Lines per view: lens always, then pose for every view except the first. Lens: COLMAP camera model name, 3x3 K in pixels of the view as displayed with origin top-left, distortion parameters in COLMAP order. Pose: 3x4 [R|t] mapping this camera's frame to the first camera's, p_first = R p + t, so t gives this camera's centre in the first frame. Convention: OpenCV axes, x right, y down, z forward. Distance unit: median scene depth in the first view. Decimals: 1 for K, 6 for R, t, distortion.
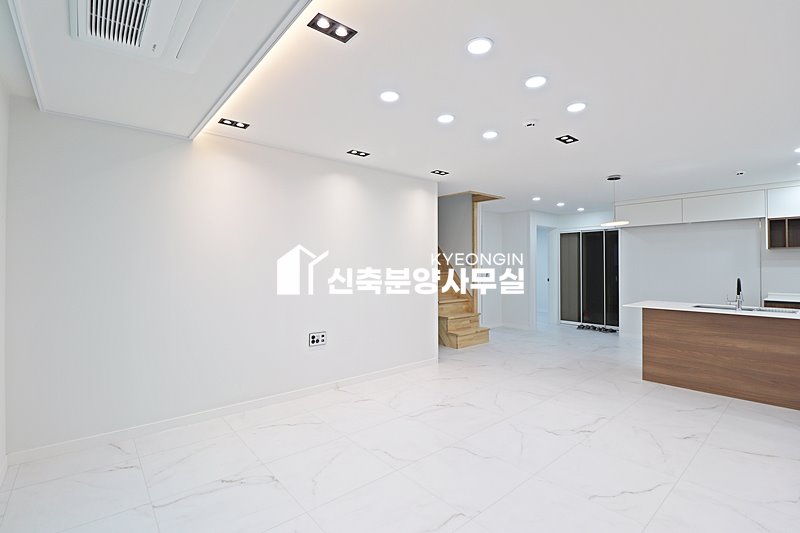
lens RADIAL K [[367.9, 0, 391.8], [0, 367.9, 260.5], [0, 0, 1]] dist [-0.026702, -0.001025]
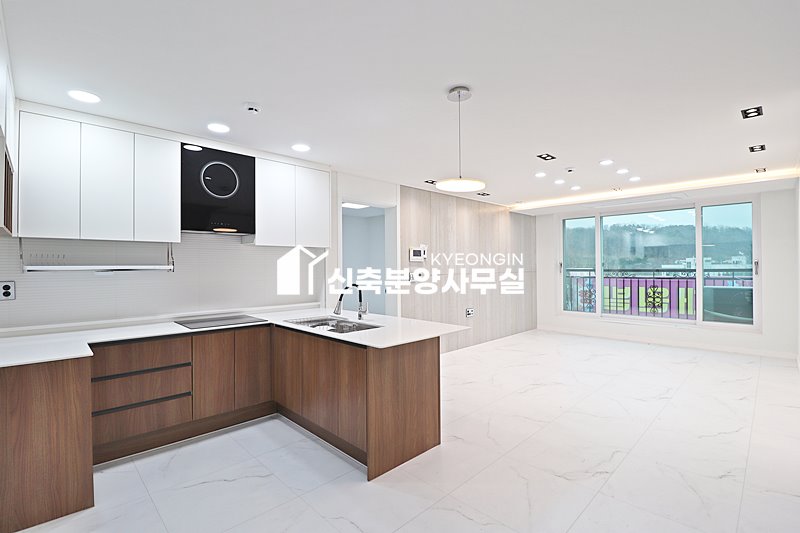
lens RADIAL K [[369.0, 0, 400.8], [0, 369.0, 263.5], [0, 0, 1]] dist [-0.001383, -0.012590]
pose [[-0.996304, 0.005716, -0.085709, 0.692890], [0.007572, 0.999744, -0.021343, 0.015490], [0.085565, -0.021913, -0.996092, 1.406031]]
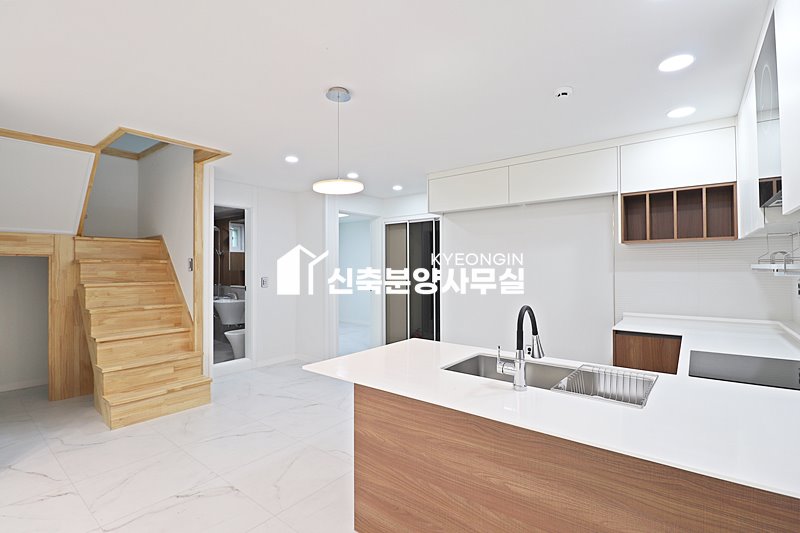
lens RADIAL K [[371.8, 0, 401.3], [0, 371.8, 263.5], [0, 0, 1]] dist [-0.001089, -0.013568]
pose [[0.976079, -0.002103, 0.217407, 0.549970], [0.001413, 0.999993, 0.003326, 0.000784], [-0.217412, -0.002939, 0.976075, 0.460938]]
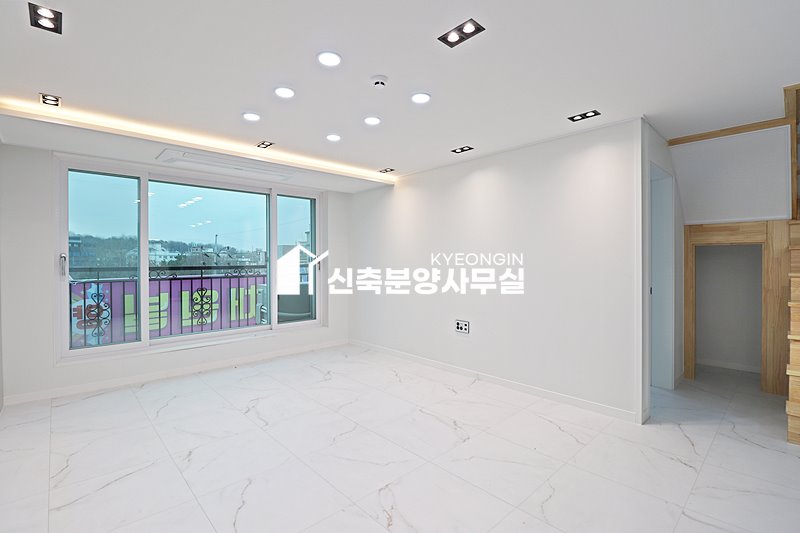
lens RADIAL K [[369.0, 0, 400.8], [0, 369.0, 263.5], [0, 0, 1]] dist [-0.001383, -0.012590]
pose [[0.063630, 0.007179, -0.997948, 0.693735], [0.017647, 0.999810, 0.008317, 0.008088], [0.997818, -0.018140, 0.063491, 0.579132]]
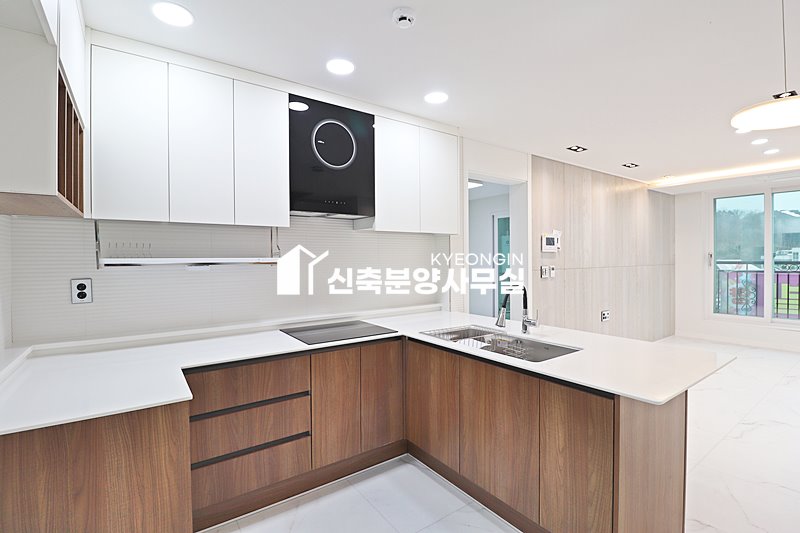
lens RADIAL K [[371.8, 0, 401.3], [0, 371.8, 263.5], [0, 0, 1]] dist [-0.001089, -0.013568]
pose [[-0.997700, 0.007403, 0.067381, 0.835250], [0.007380, 0.999973, -0.000584, 0.011632], [-0.067384, -0.000085, -0.997727, 1.218949]]
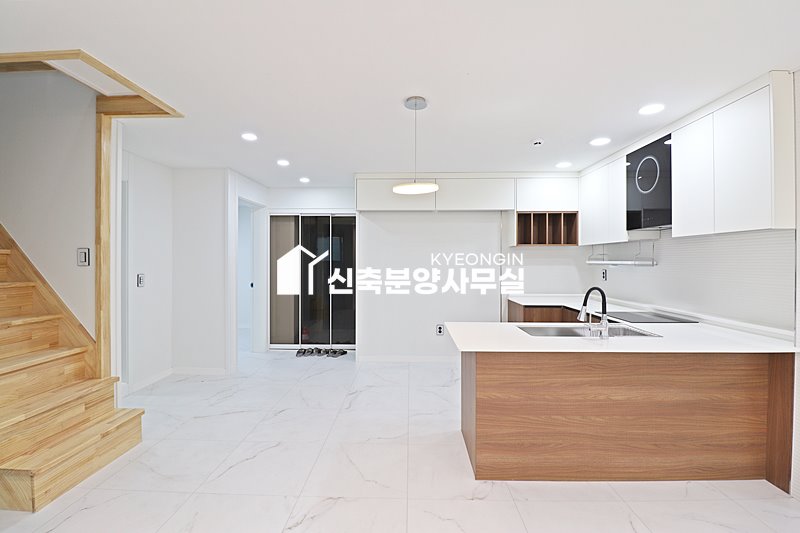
lens RADIAL K [[369.0, 0, 400.8], [0, 369.0, 263.5], [0, 0, 1]] dist [-0.001383, -0.012590]
pose [[0.656463, -0.003759, 0.754349, 0.176819], [-0.011821, 0.999814, 0.015269, 0.001334], [-0.754265, -0.018941, 0.656296, 0.618642]]
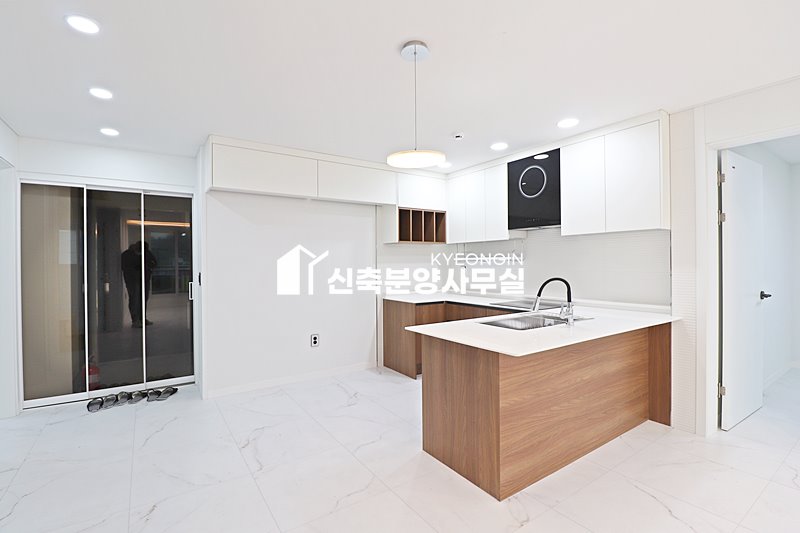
lens RADIAL K [[371.8, 0, 401.3], [0, 371.8, 263.5], [0, 0, 1]] dist [-0.001089, -0.013568]
pose [[0.091234, -0.001374, 0.995829, 0.171370], [-0.005670, 0.999982, 0.001899, 0.017038], [-0.995813, -0.005820, 0.091225, 0.917578]]
